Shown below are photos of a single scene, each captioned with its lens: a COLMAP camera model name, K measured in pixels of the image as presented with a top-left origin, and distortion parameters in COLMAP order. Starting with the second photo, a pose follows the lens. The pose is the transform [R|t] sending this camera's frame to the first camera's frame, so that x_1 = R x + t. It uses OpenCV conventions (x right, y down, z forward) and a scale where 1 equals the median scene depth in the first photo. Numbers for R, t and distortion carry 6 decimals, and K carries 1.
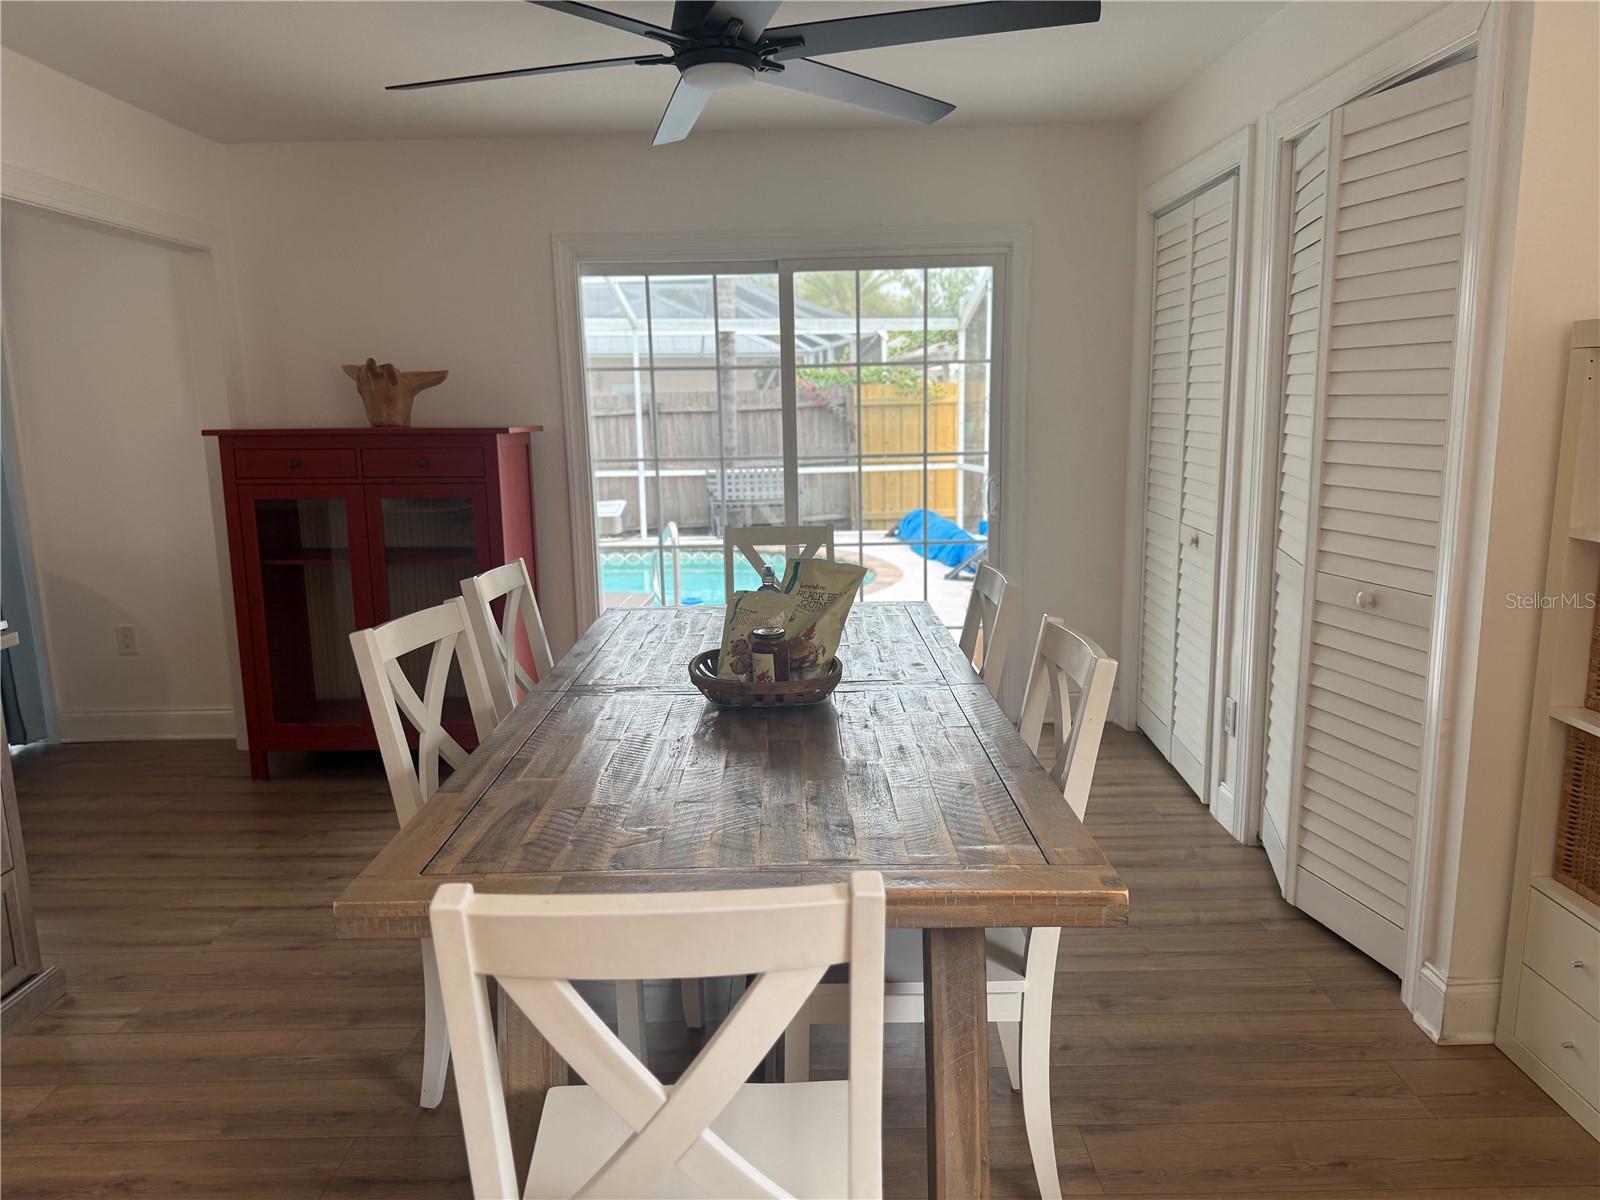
lens RADIAL K [[1102.9, 0, 800.0], [0, 1102.9, 600.0], [0, 0, 1]] dist [0.058827, -0.111150]
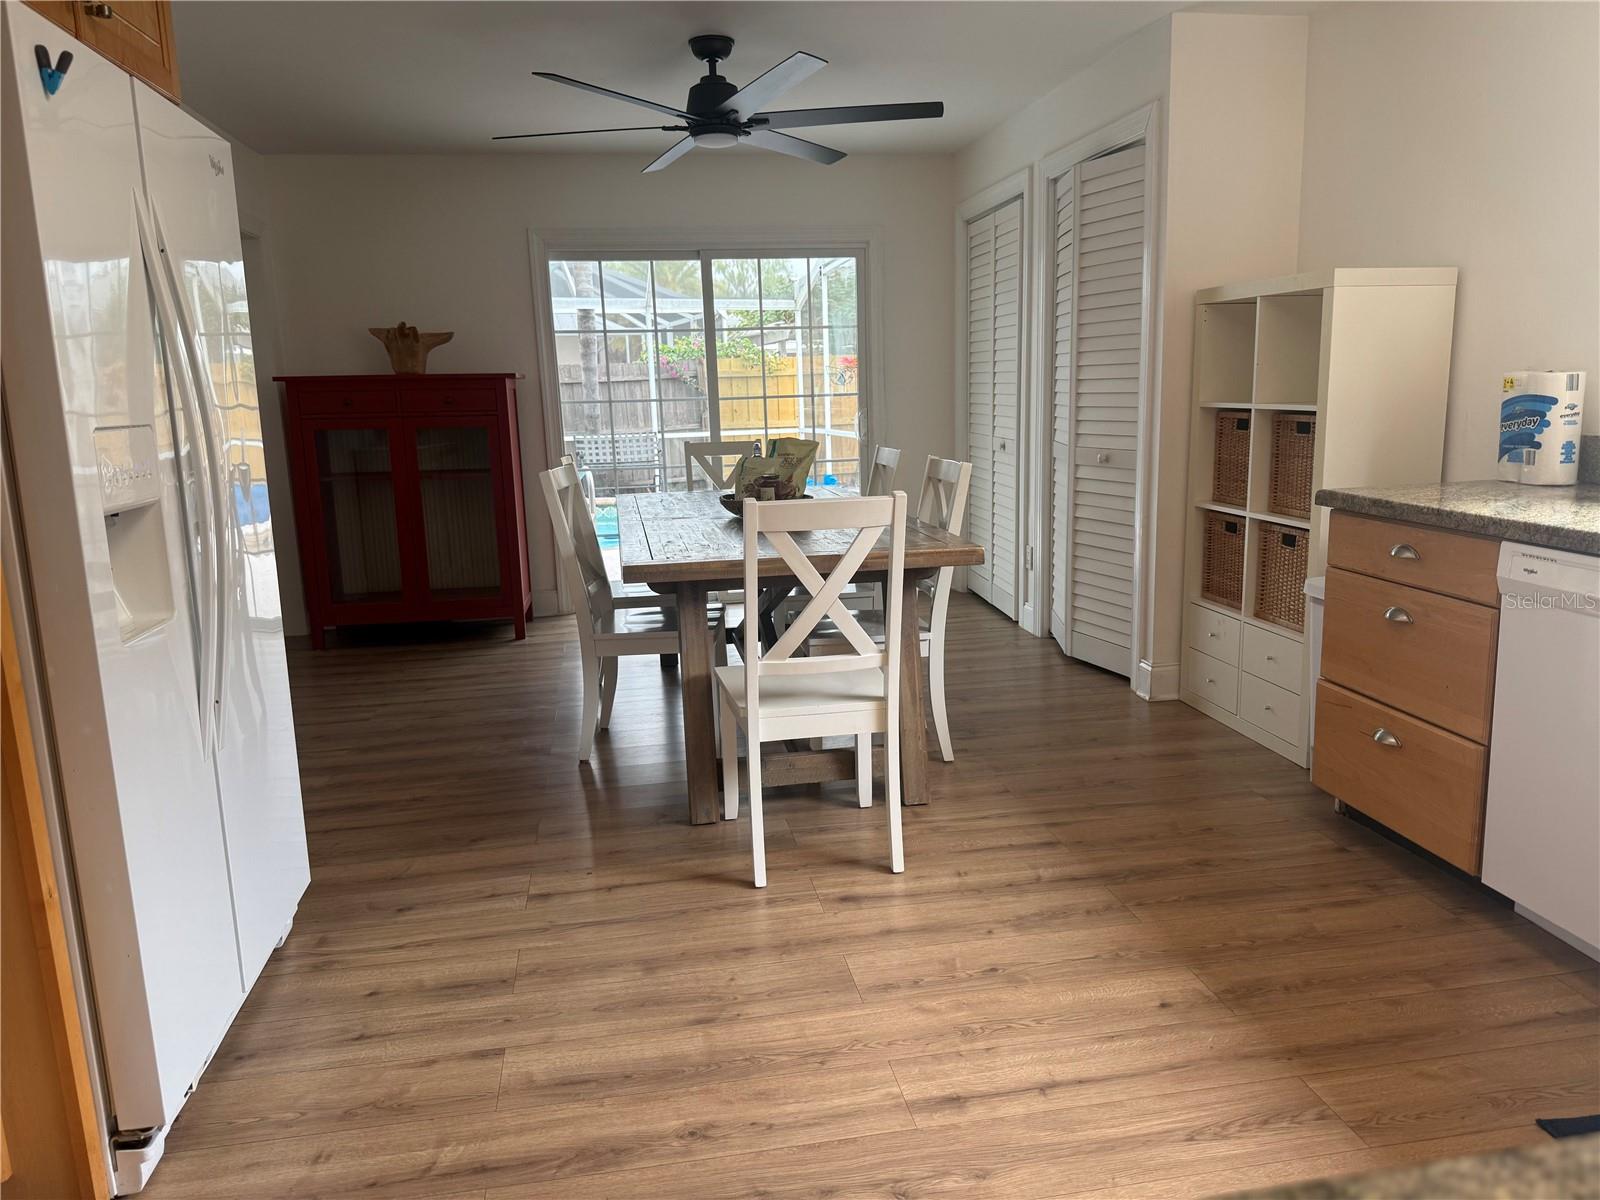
lens RADIAL K [[1123.2, 0, 800.0], [0, 1123.2, 600.0], [0, 0, 1]] dist [0.118315, -0.216297]
pose [[0.985138, -0.041820, 0.166596, -0.191389], [0.040540, 0.999117, 0.011079, 0.139778], [-0.166912, -0.004160, 0.985963, -0.496108]]
